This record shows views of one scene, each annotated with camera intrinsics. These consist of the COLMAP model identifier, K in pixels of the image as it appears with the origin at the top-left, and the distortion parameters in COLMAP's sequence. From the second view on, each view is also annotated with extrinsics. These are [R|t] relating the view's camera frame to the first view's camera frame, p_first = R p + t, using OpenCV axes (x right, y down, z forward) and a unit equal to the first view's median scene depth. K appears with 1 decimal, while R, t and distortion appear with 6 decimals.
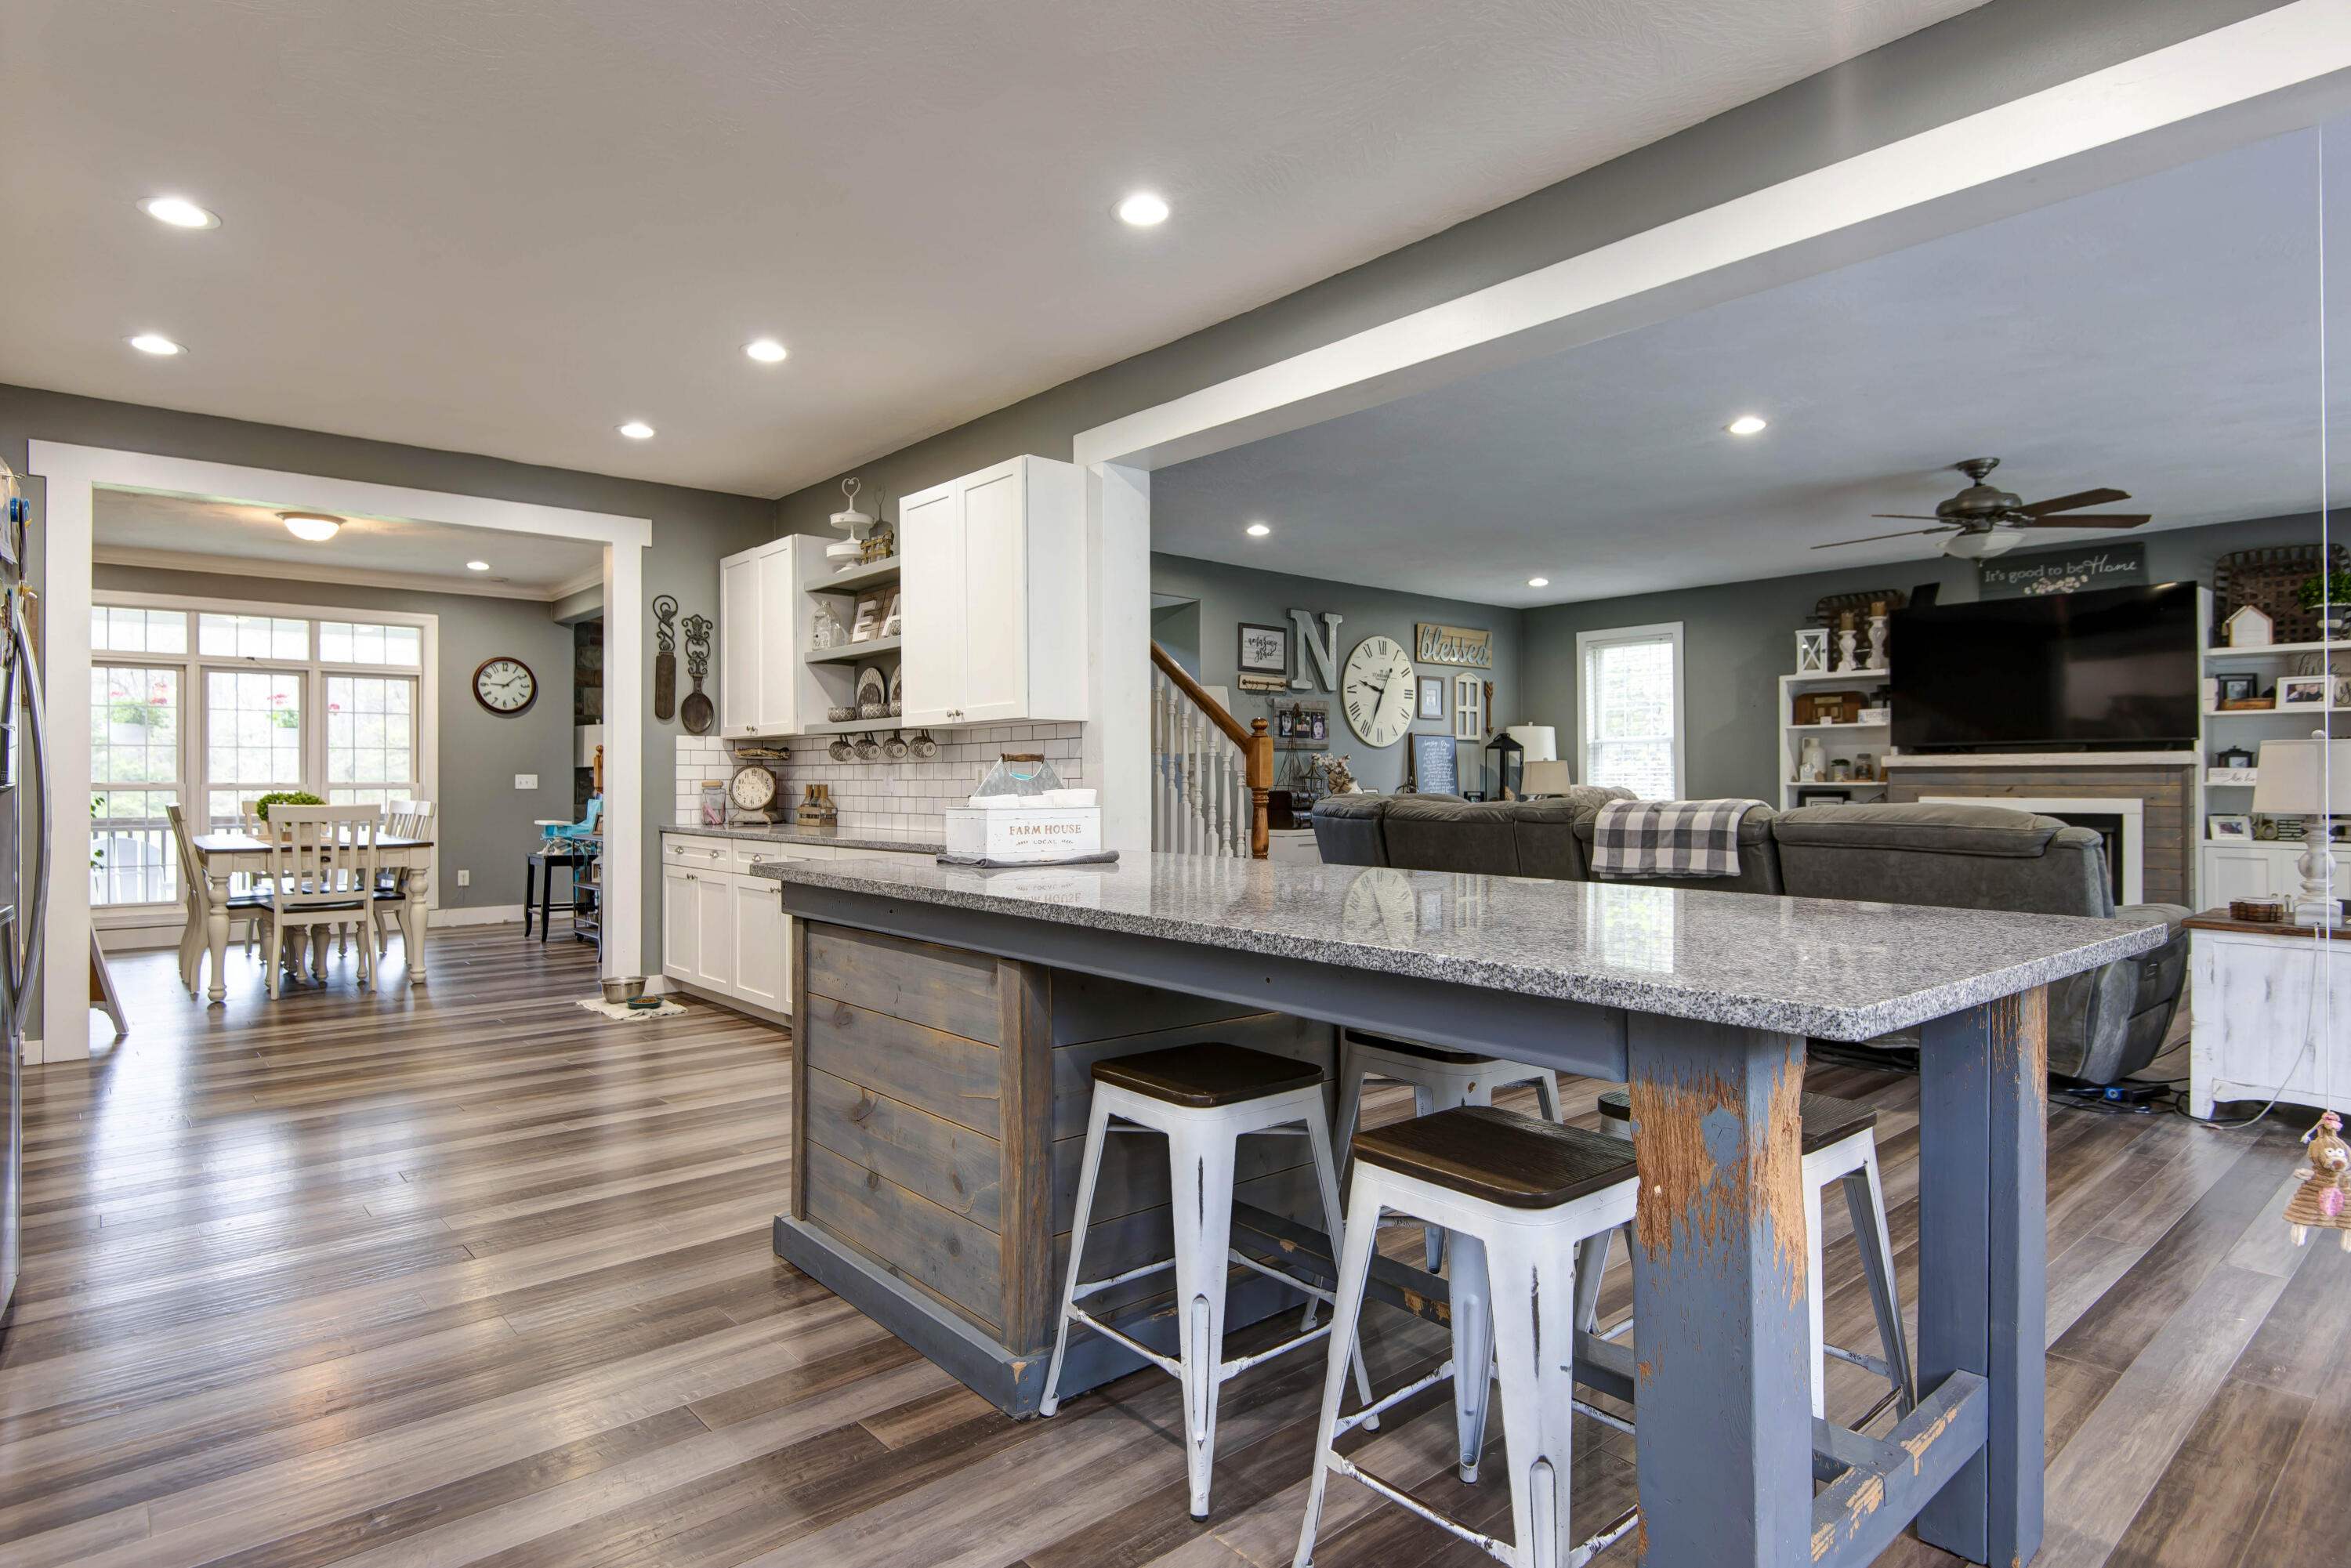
lens RADIAL K [[1237.0, 0, 1175.5], [0, 1237.0, 784.0], [0, 0, 1]] dist [0.040005, -0.032329]
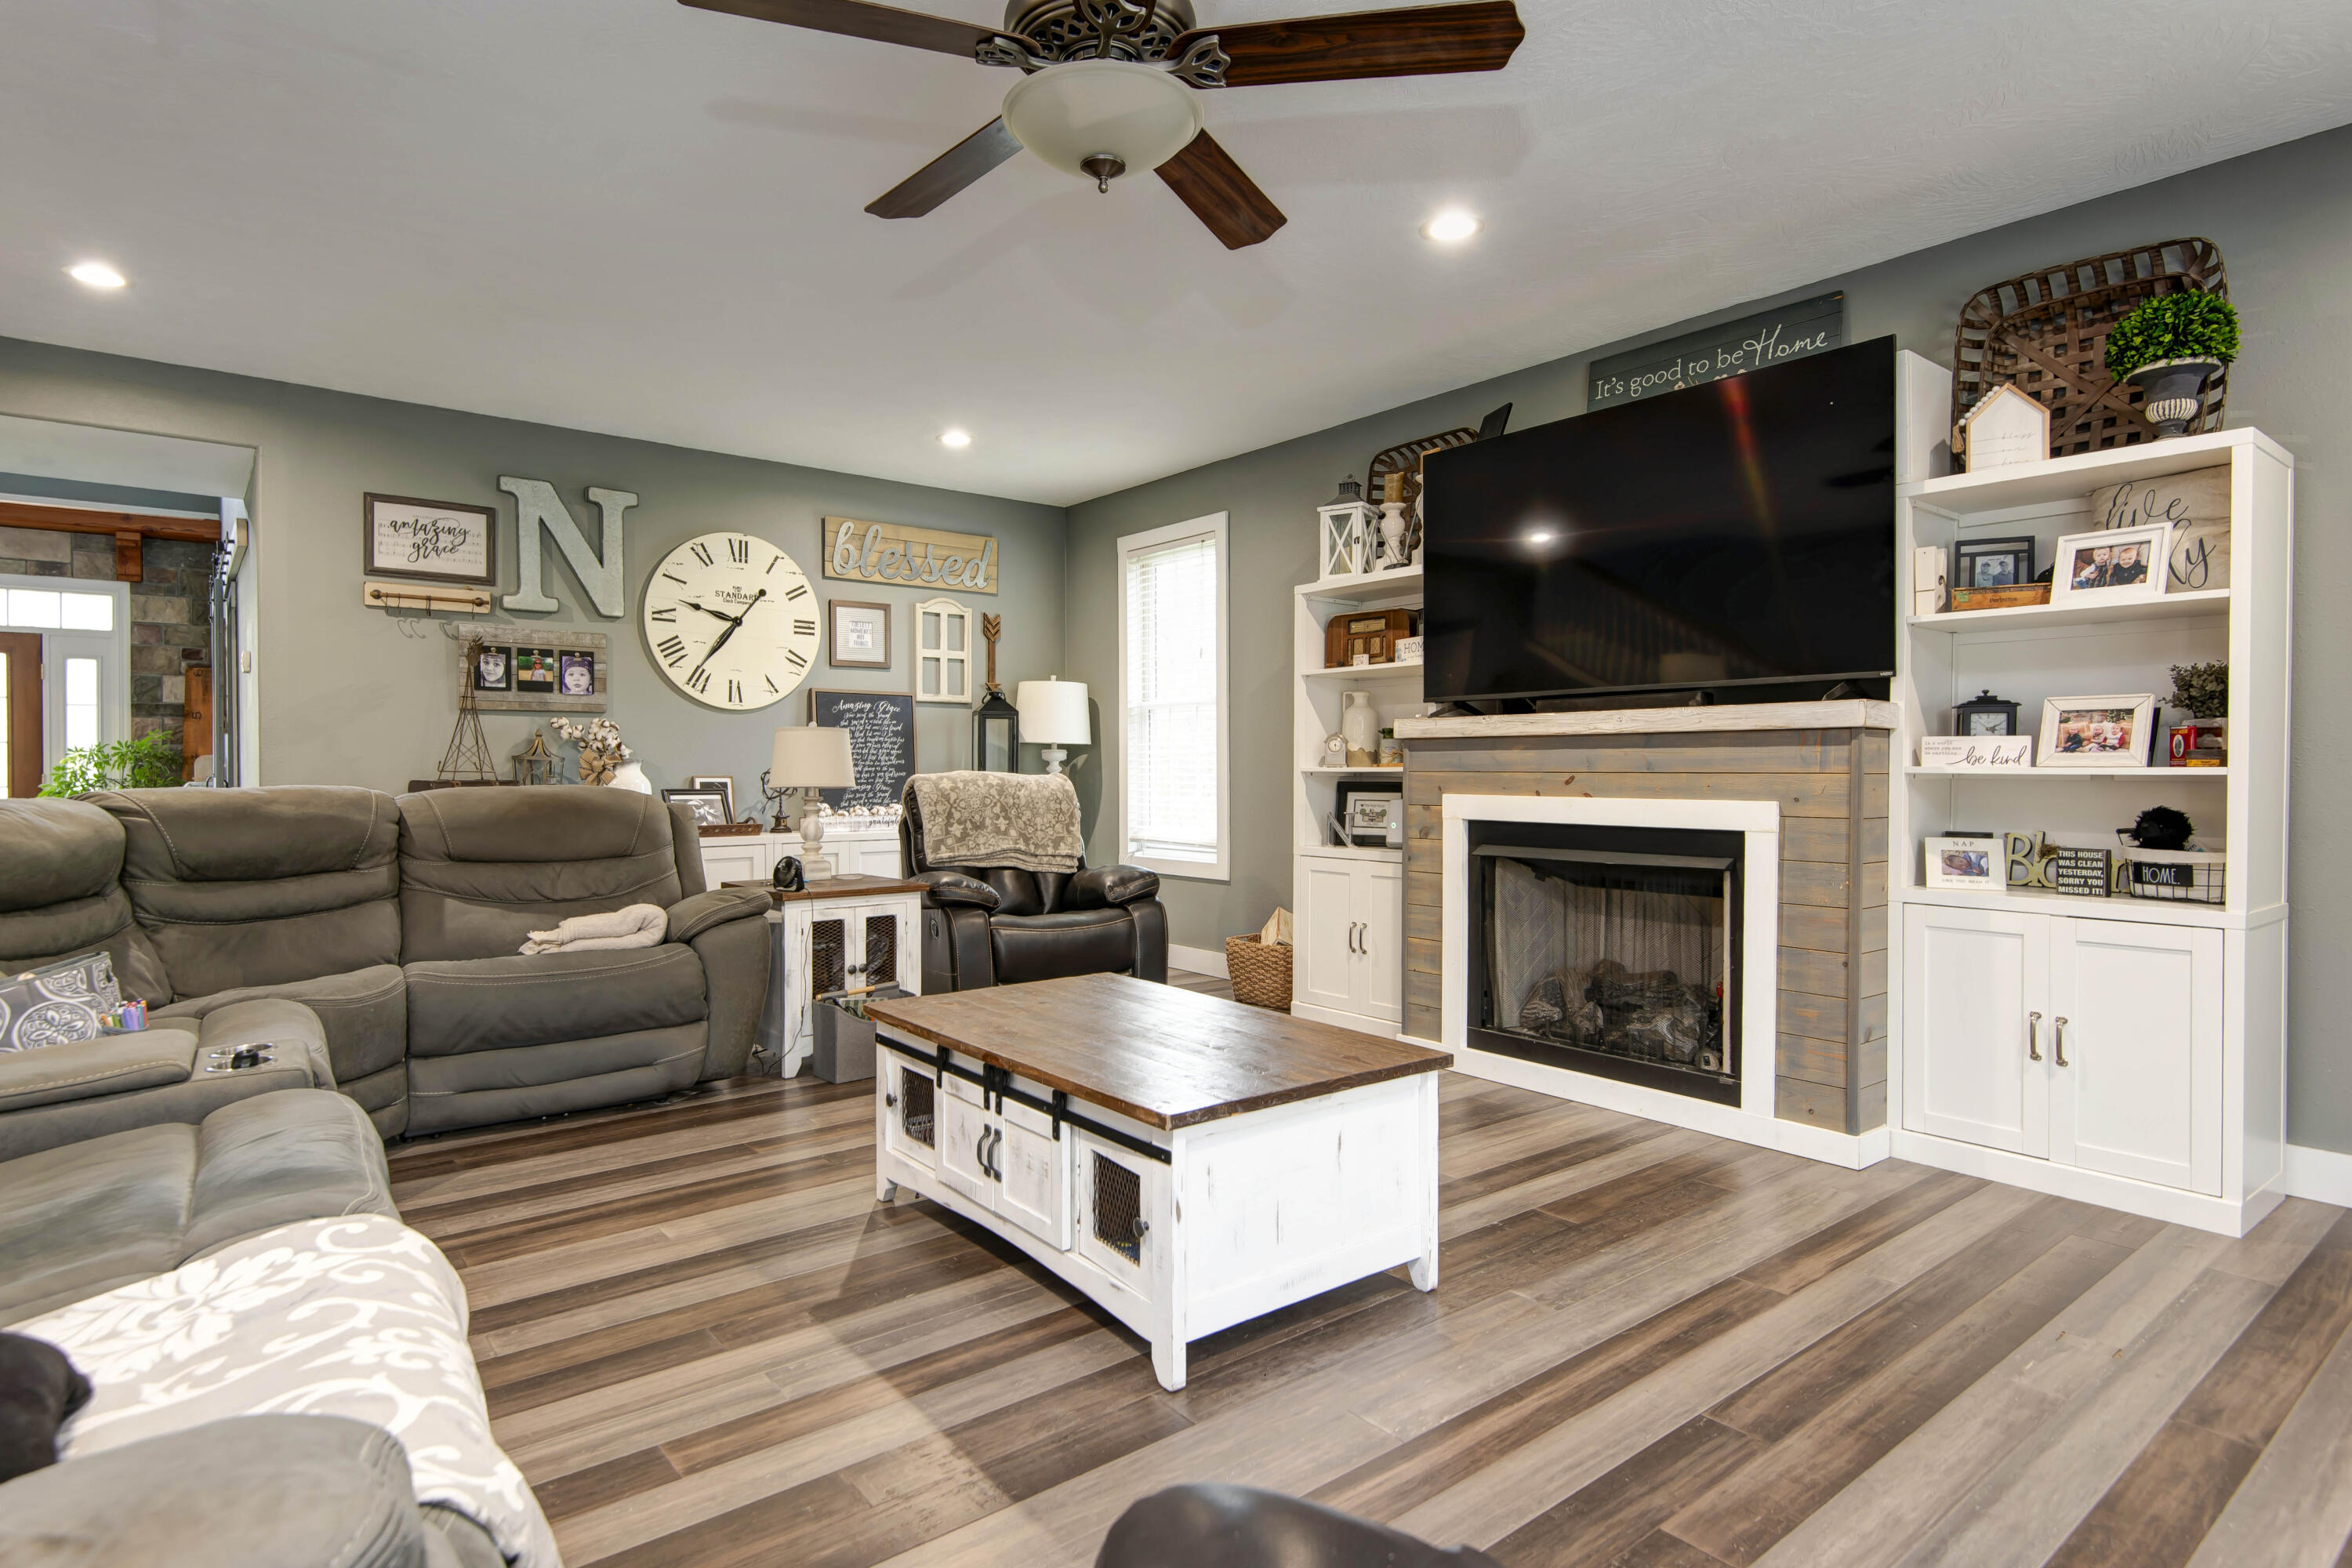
lens RADIAL K [[1237.6, 0, 1176.0], [0, 1237.6, 784.0], [0, 0, 1]] dist [0.040005, -0.032329]
pose [[0.999299, 0.001778, -0.037384, 0.456591], [-0.001329, 0.999927, 0.012045, -0.000179], [0.037403, -0.011987, 0.999228, 0.420755]]
